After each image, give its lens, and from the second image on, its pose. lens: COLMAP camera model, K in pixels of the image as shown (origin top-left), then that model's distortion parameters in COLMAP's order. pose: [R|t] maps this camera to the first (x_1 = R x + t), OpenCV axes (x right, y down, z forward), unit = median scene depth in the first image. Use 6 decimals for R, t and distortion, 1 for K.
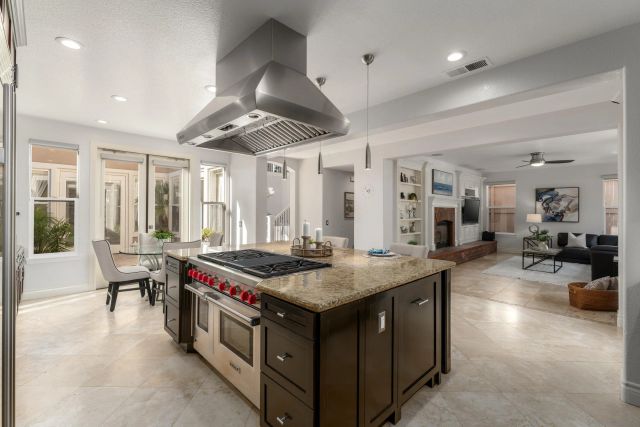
lens RADIAL K [[284.3, 0, 324.0], [0, 284.3, 210.6], [0, 0, 1]] dist [-0.000414, -0.000099]
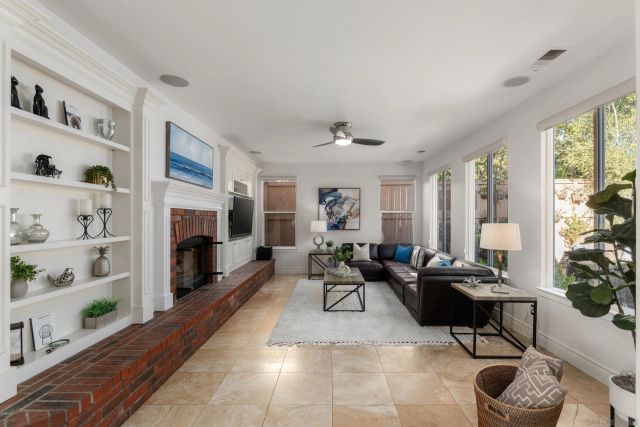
lens RADIAL K [[284.3, 0, 324.0], [0, 284.3, 210.6], [0, 0, 1]] dist [-0.000414, -0.000099]
pose [[0.707960, 0.011396, 0.706161, 0.219897], [0.007985, 0.999677, -0.024138, 0.003712], [-0.706208, 0.022728, 0.707640, 0.468010]]
